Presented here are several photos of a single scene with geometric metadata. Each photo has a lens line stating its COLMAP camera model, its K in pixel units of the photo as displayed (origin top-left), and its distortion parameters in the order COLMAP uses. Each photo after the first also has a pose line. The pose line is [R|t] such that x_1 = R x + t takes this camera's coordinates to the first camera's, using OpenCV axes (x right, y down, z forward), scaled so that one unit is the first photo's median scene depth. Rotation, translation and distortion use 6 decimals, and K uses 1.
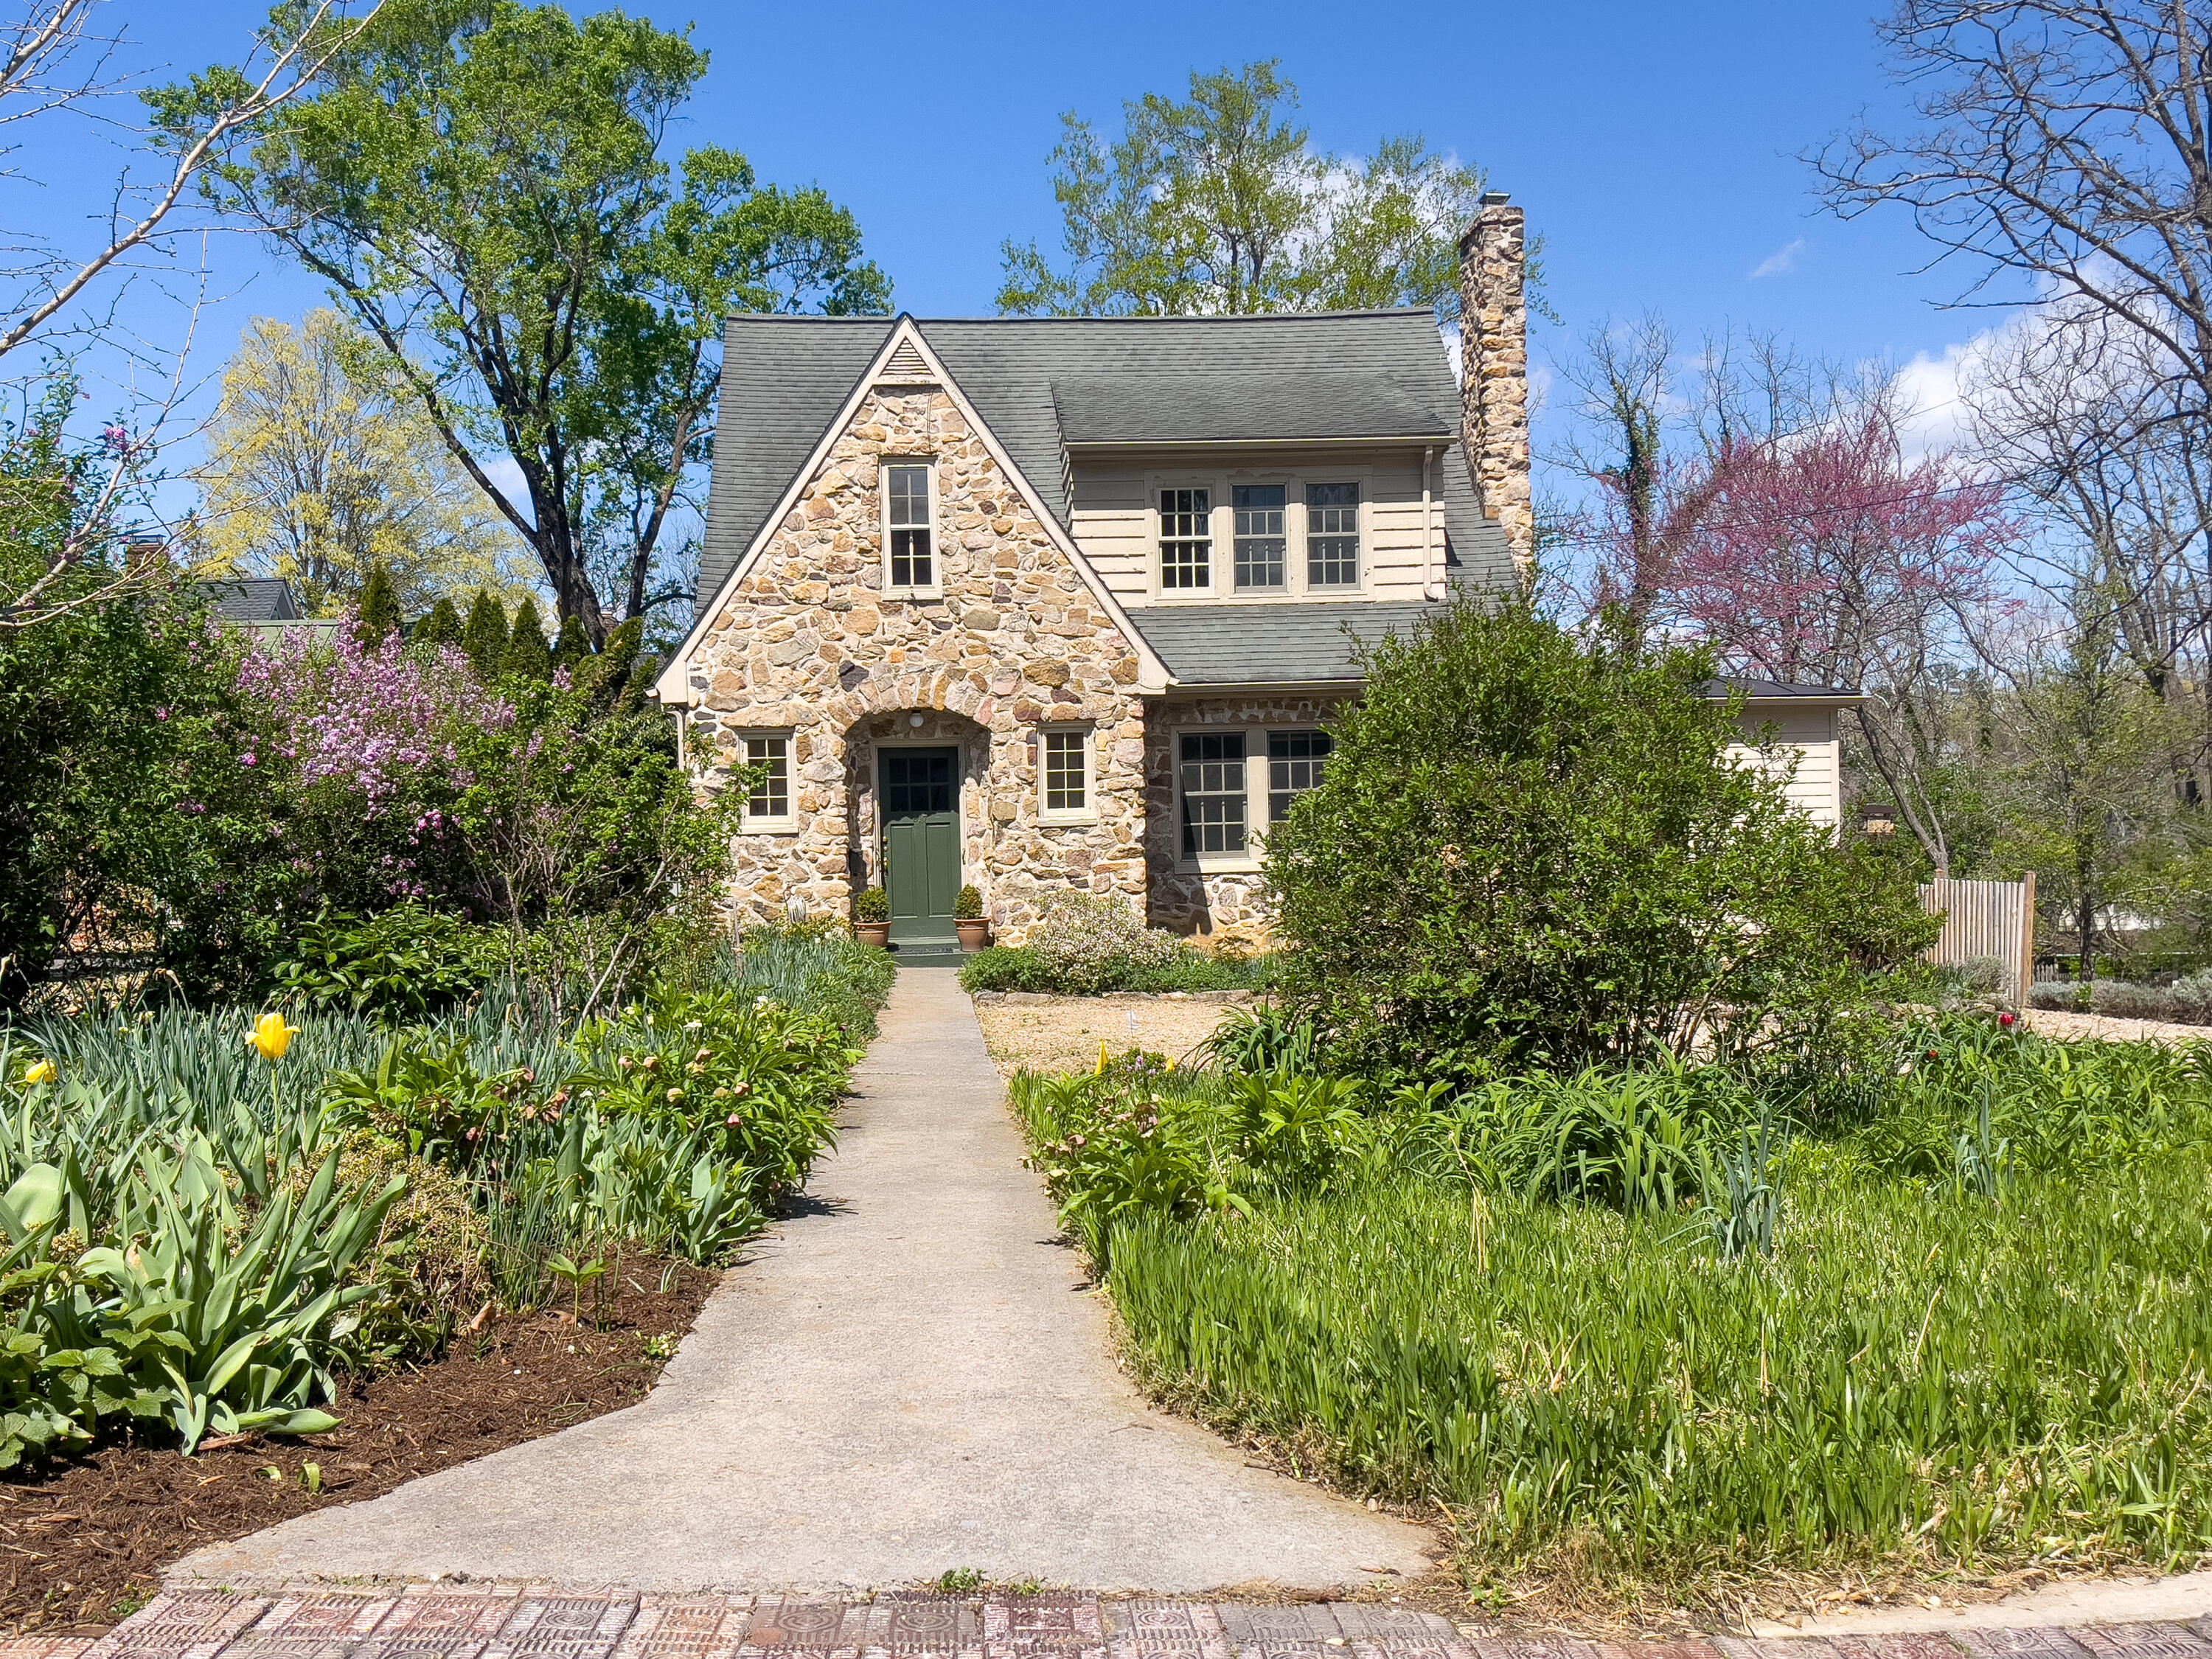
lens RADIAL K [[2040.7, 0, 1081.5], [0, 2040.7, 861.2], [0, 0, 1]] dist [0.128952, -0.294385]
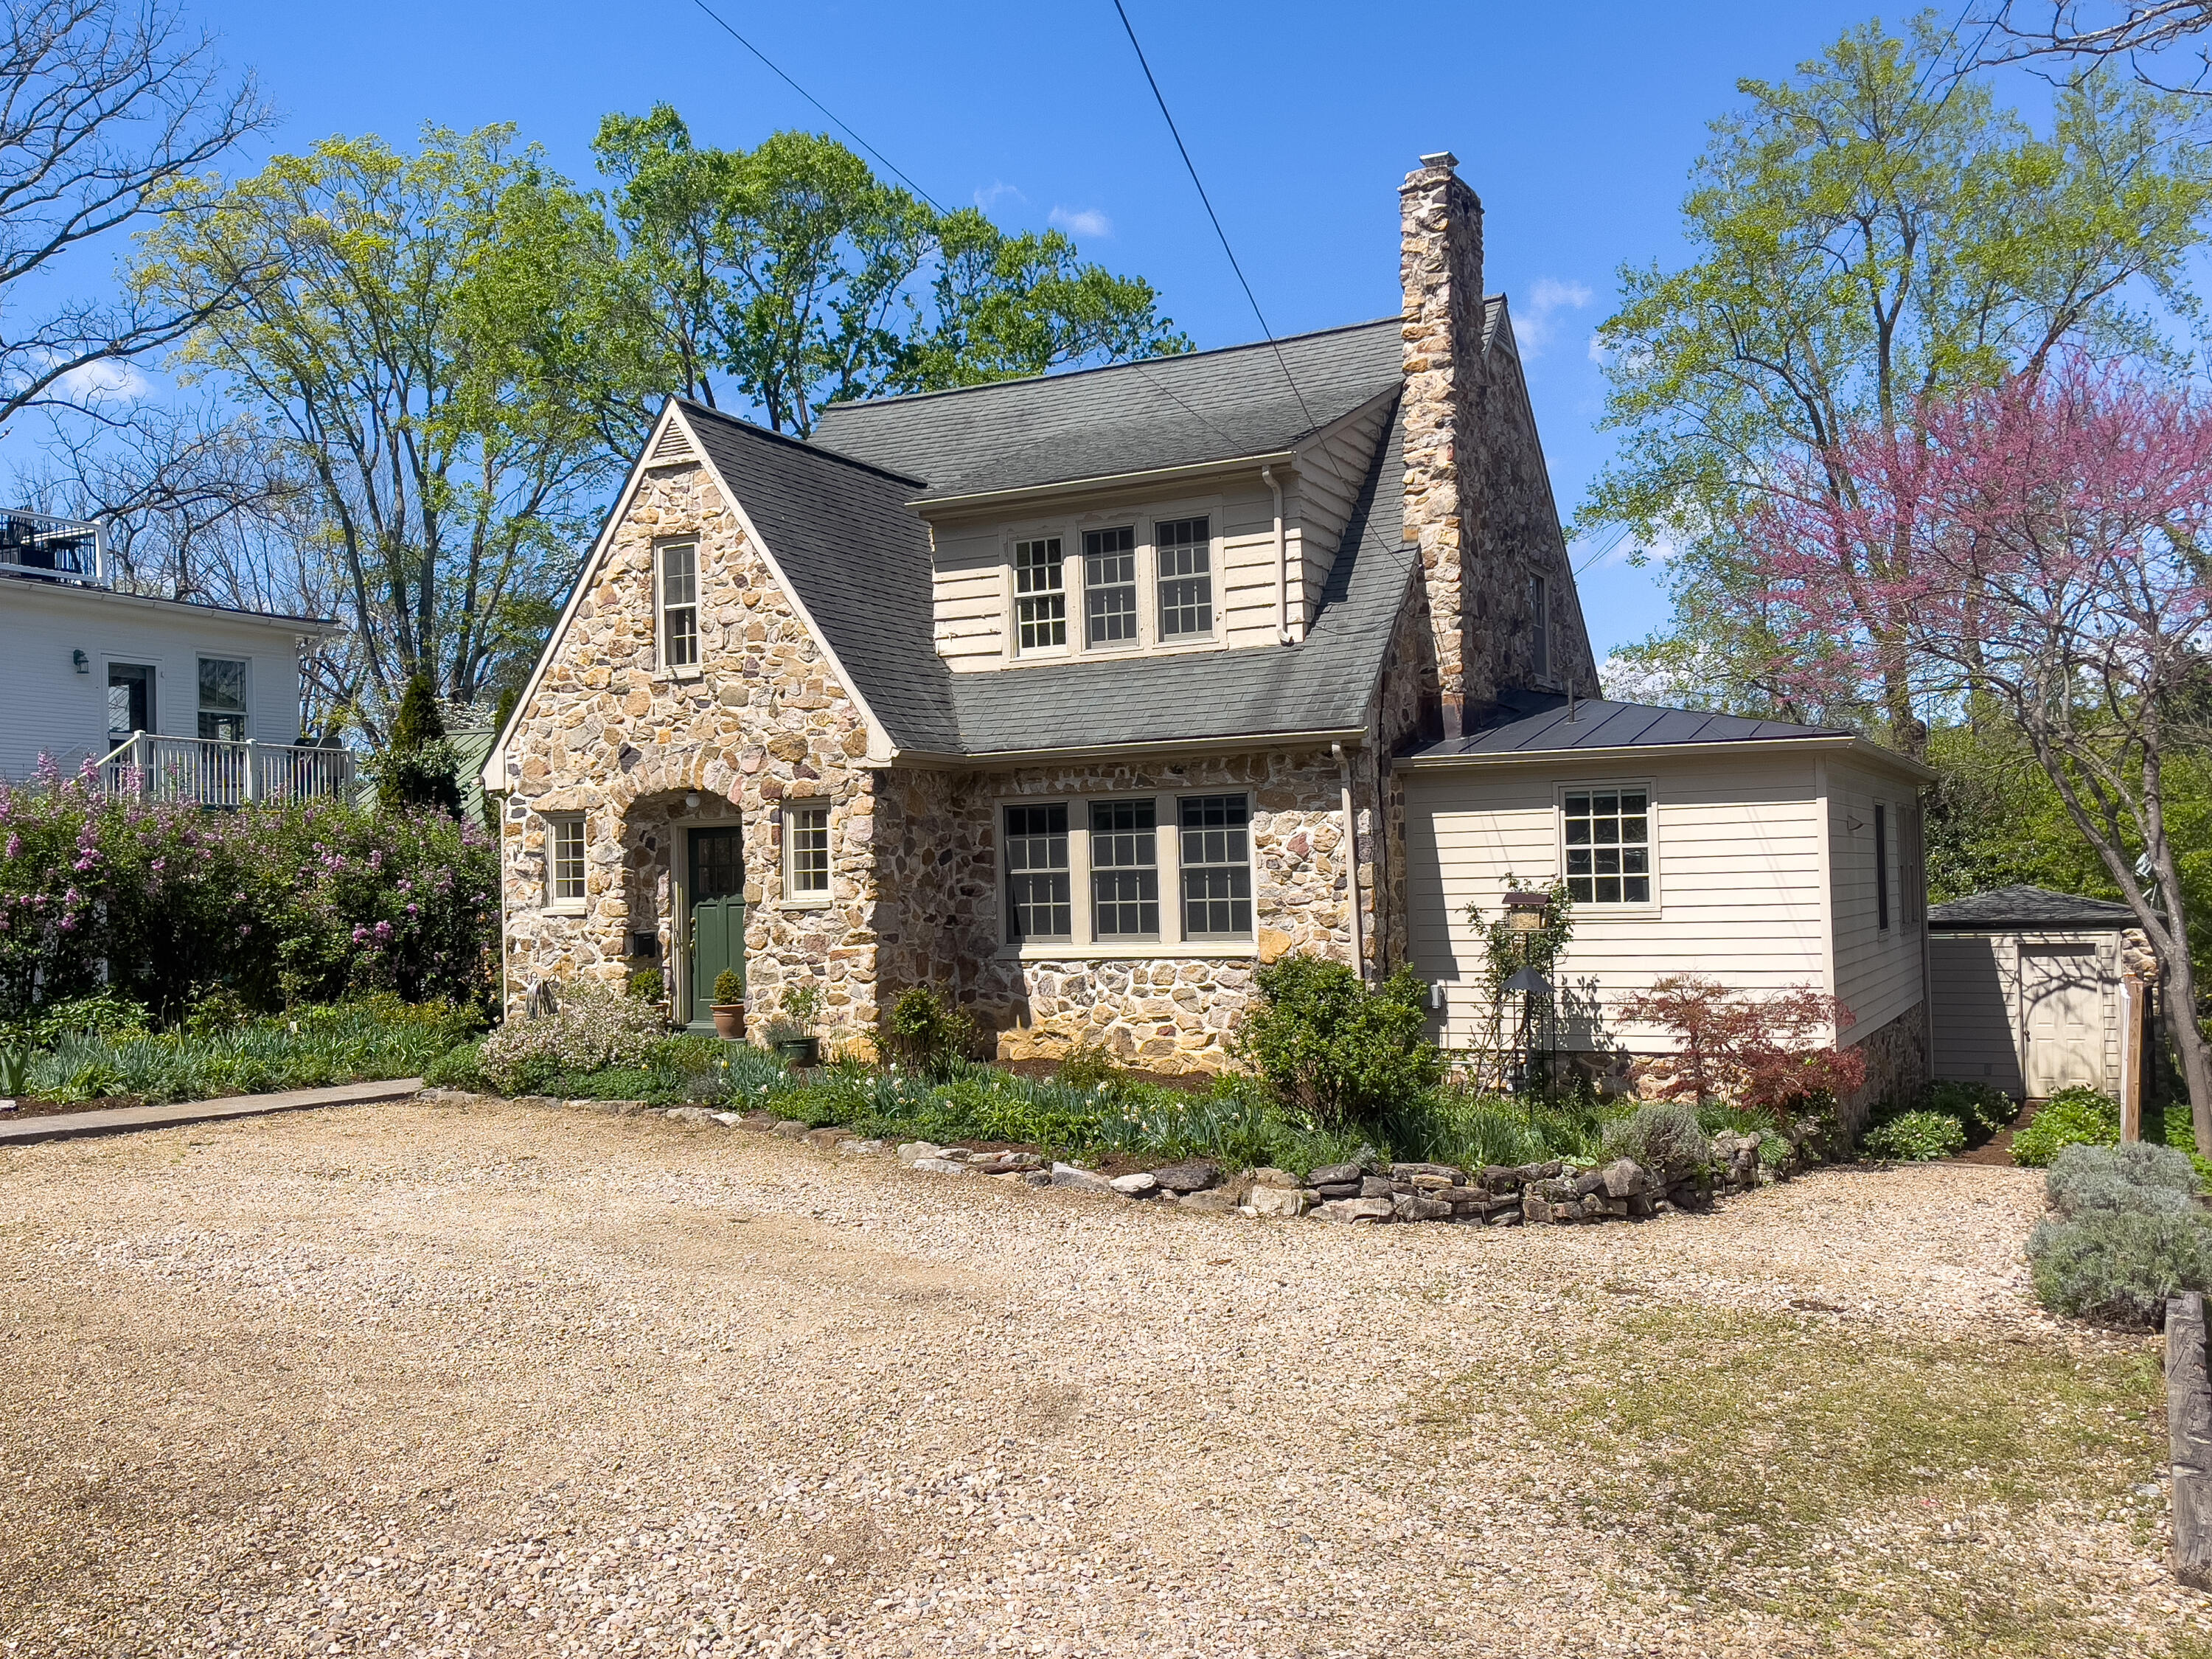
lens RADIAL K [[1946.7, 0, 1117.1], [0, 1946.7, 835.3], [0, 0, 1]] dist [0.148733, -0.404398]
pose [[0.858709, -0.011685, -0.512331, 0.580737], [-0.006759, 0.999395, -0.034124, -0.021445], [0.512419, 0.032765, 0.858110, 0.296869]]
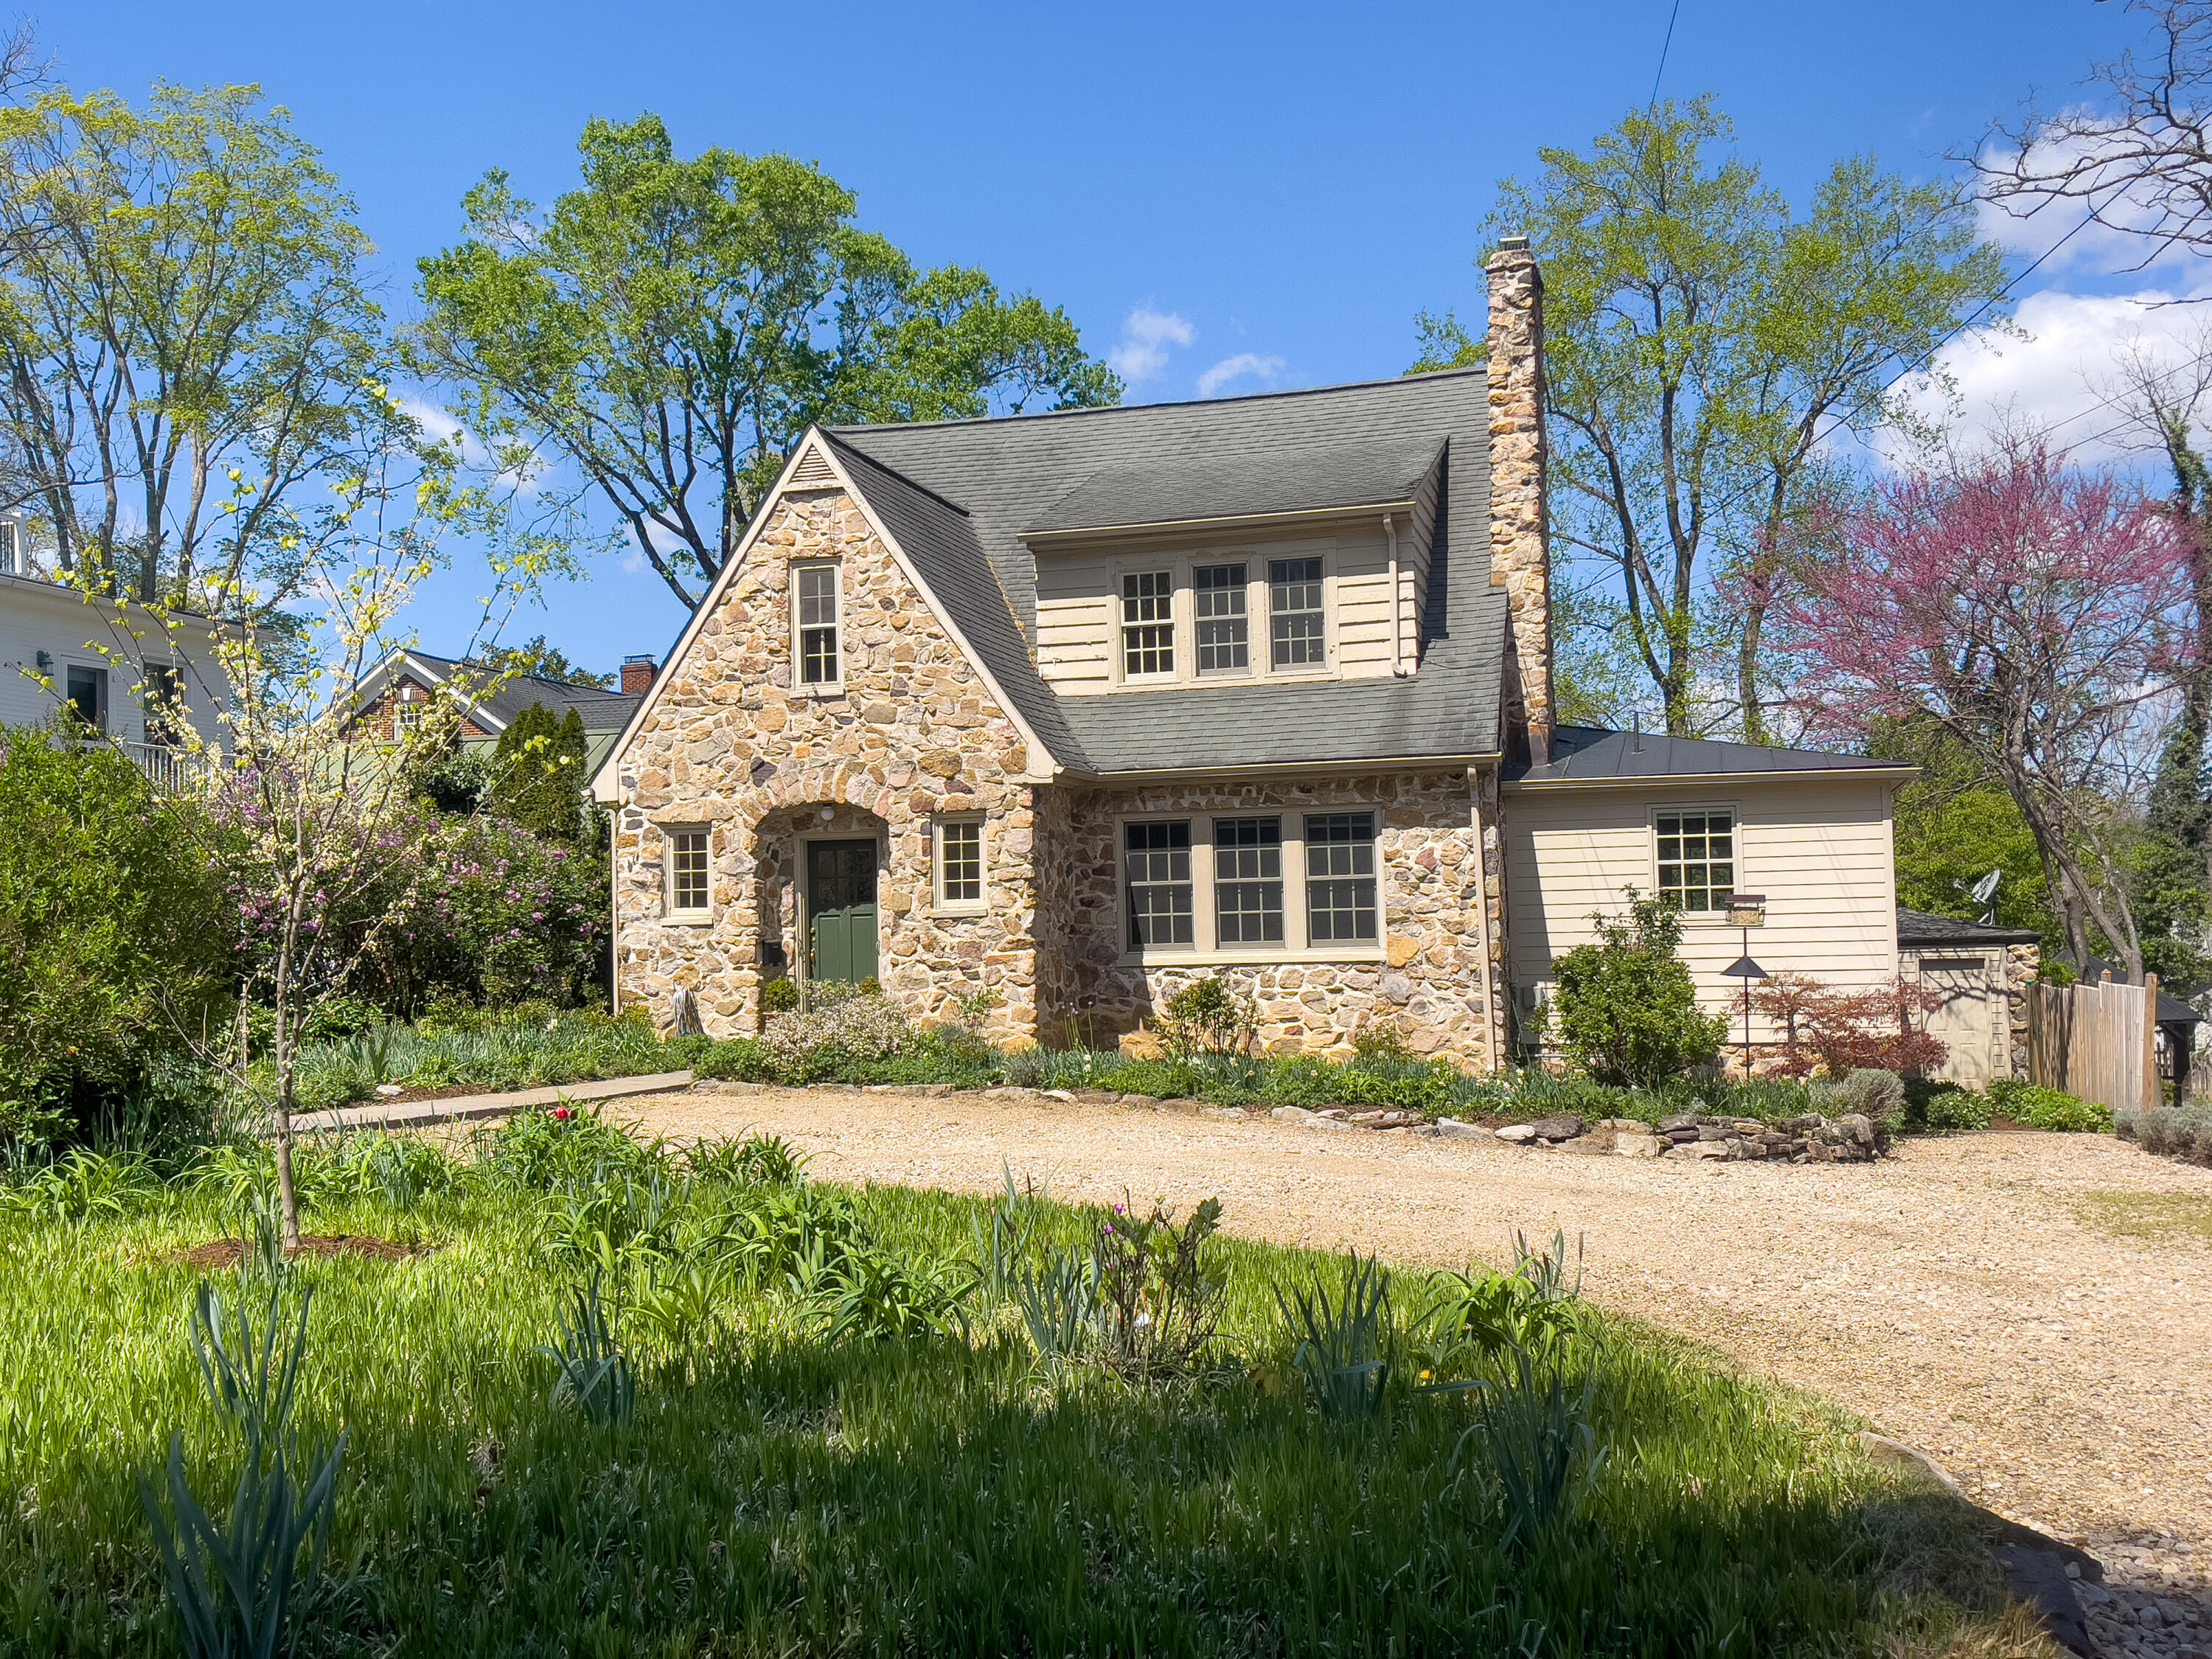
lens RADIAL K [[2108.6, 0, 1102.7], [0, 2108.6, 844.0], [0, 0, 1]] dist [0.163293, -0.515448]
pose [[0.941850, -0.011956, -0.335820, 0.404346], [-0.005897, 0.998625, -0.052093, 0.000275], [0.335981, 0.051045, 0.940485, 0.055538]]
